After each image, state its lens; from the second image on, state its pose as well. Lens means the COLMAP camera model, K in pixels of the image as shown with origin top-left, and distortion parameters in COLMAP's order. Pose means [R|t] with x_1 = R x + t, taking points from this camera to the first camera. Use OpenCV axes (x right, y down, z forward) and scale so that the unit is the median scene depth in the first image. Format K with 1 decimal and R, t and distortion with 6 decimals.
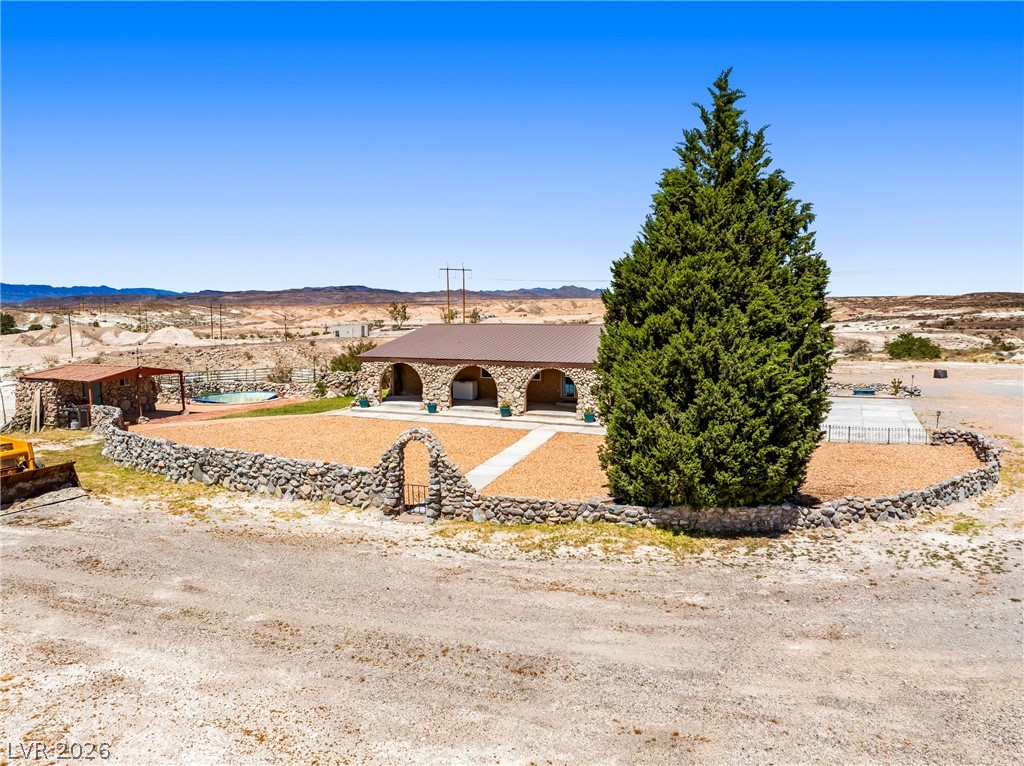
lens RADIAL K [[718.3, 0, 515.4], [0, 718.3, 382.7], [0, 0, 1]] dist [-0.037248, -0.001996]
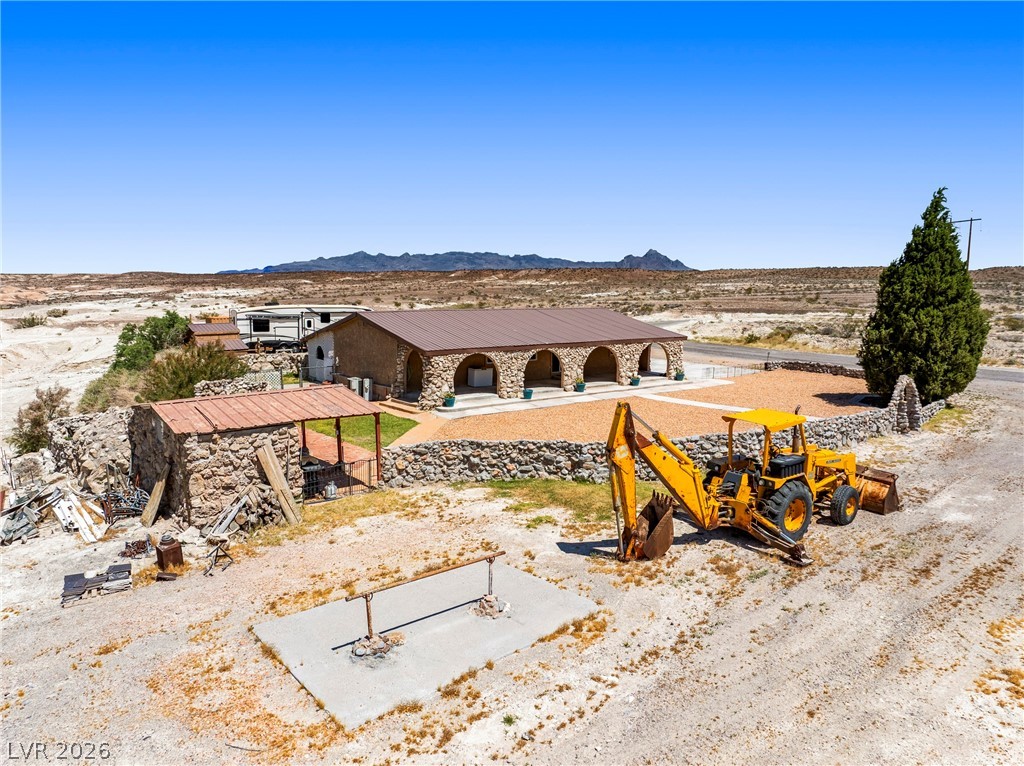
lens RADIAL K [[718.3, 0, 515.4], [0, 718.3, 382.7], [0, 0, 1]] dist [-0.037248, -0.001996]
pose [[0.463774, -0.109929, 0.879107, -1.712078], [0.083301, 0.993287, 0.080261, -0.107355], [-0.882029, 0.036008, 0.469818, 0.908221]]
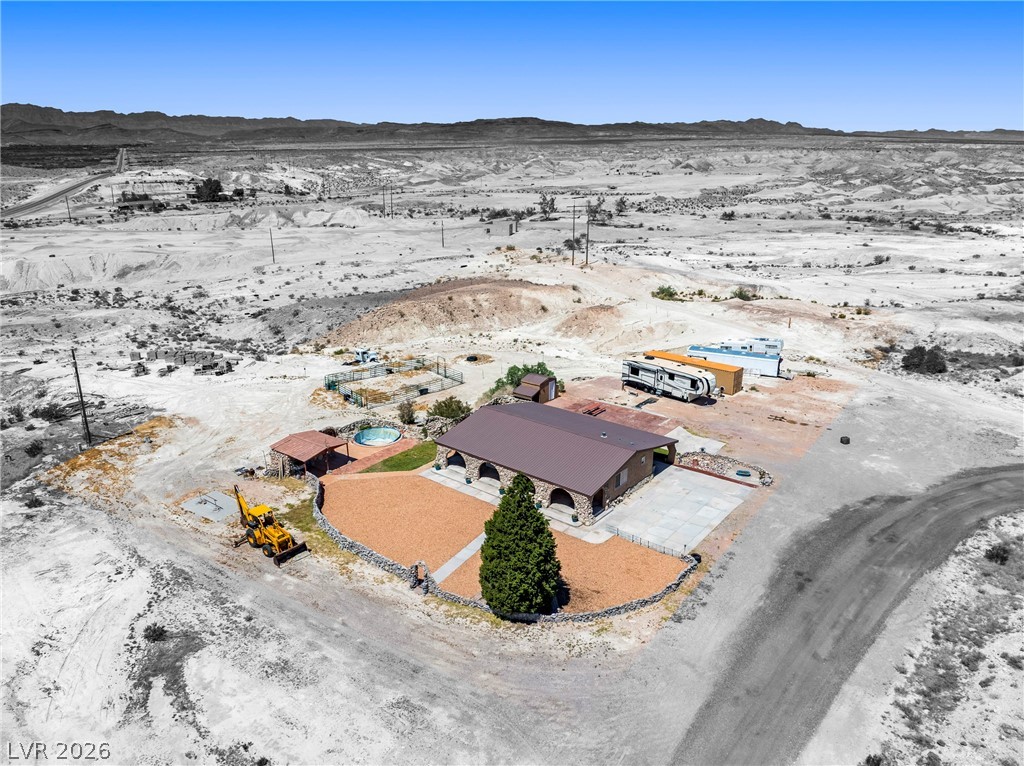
lens RADIAL K [[718.3, 0, 515.4], [0, 718.3, 382.7], [0, 0, 1]] dist [-0.037248, -0.001996]
pose [[0.972740, 0.079350, -0.217901, 0.682234], [-0.029799, 0.974617, 0.221885, -1.098853], [0.229977, -0.209343, 0.950414, -1.249761]]
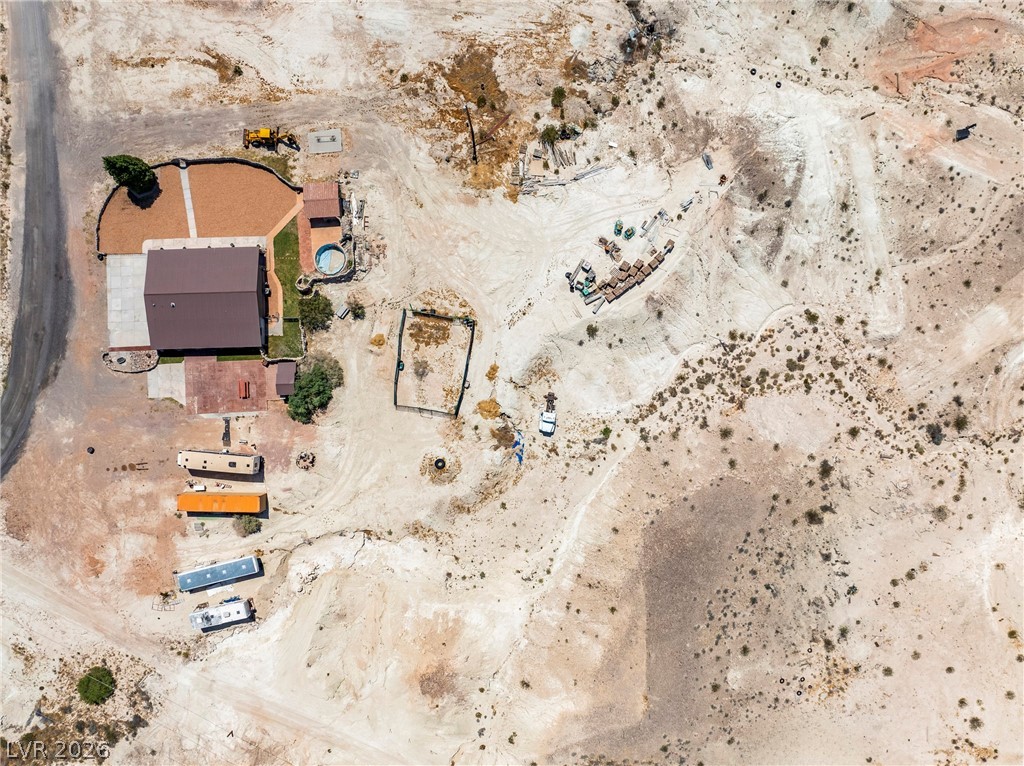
lens RADIAL K [[718.3, 0, 515.4], [0, 718.3, 382.7], [0, 0, 1]] dist [-0.037248, -0.001996]
pose [[-0.893203, 0.449630, 0.004655, -1.733893], [-0.039927, -0.089619, 0.995175, -5.754596], [0.447878, 0.888707, 0.098000, 3.106649]]
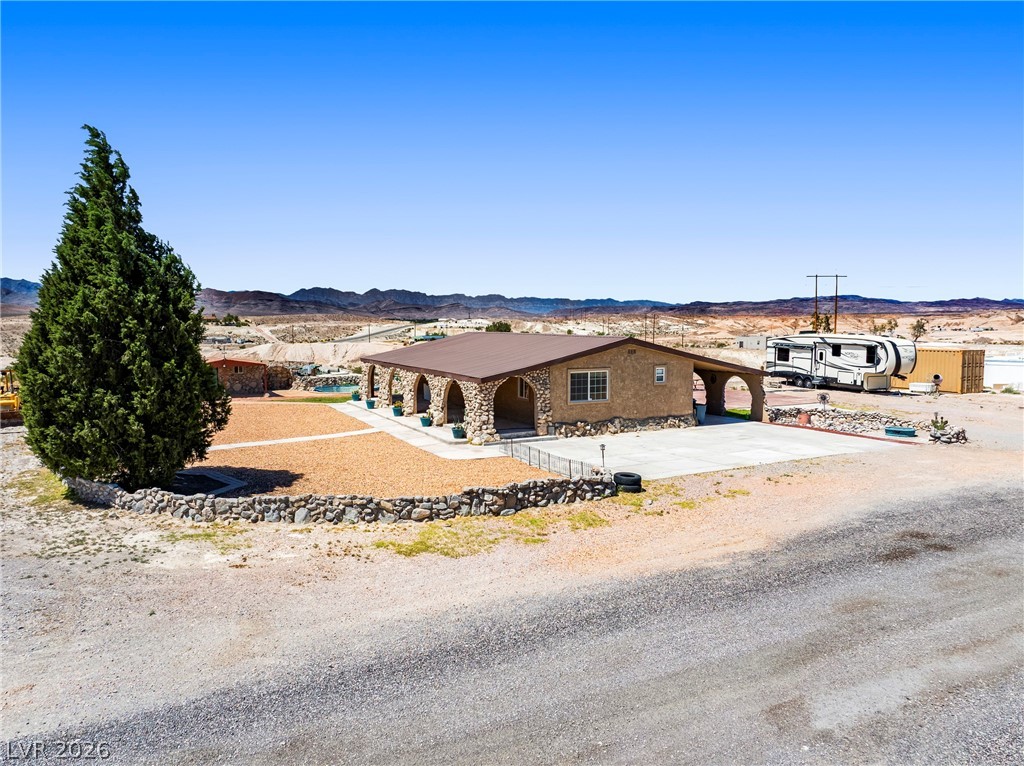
lens RADIAL K [[718.3, 0, 515.4], [0, 718.3, 382.7], [0, 0, 1]] dist [-0.037248, -0.001996]
pose [[0.795071, 0.053794, -0.604126, 1.281013], [-0.062675, 0.998014, 0.006383, -0.035518], [0.603269, 0.032788, 0.796863, 0.377451]]
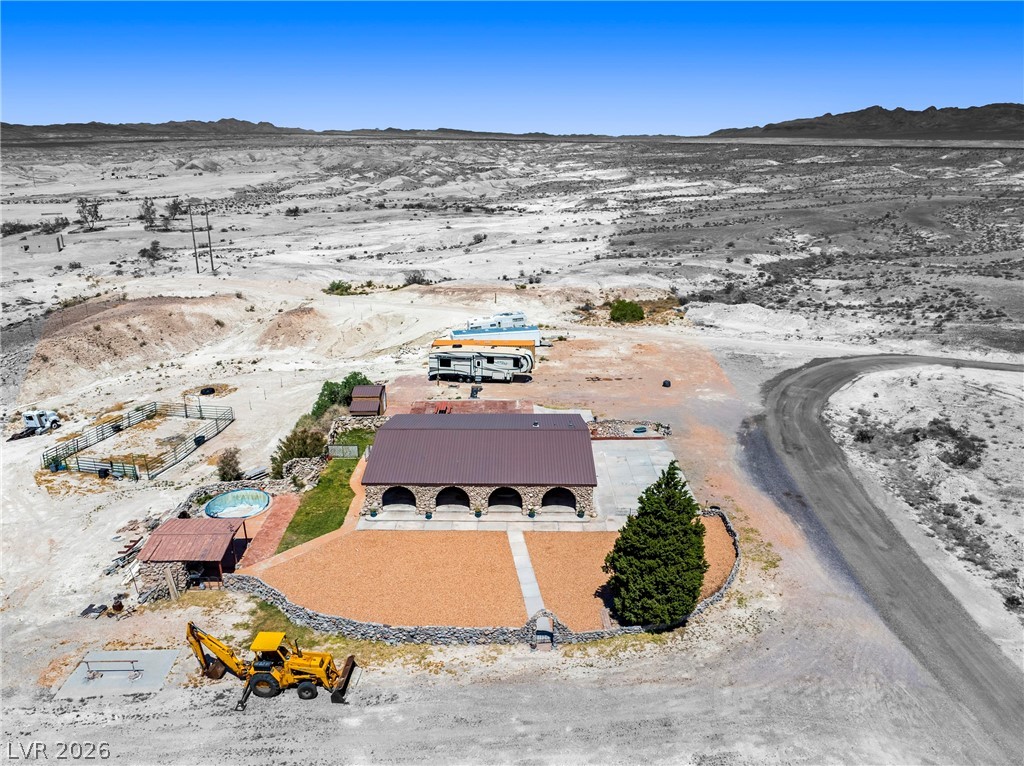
lens RADIAL K [[718.3, 0, 515.4], [0, 718.3, 382.7], [0, 0, 1]] dist [-0.037248, -0.001996]
pose [[0.906354, -0.127373, 0.402862, -0.916111], [0.037152, 0.973810, 0.224306, -1.010051], [-0.420882, -0.188333, 0.887349, -0.724314]]
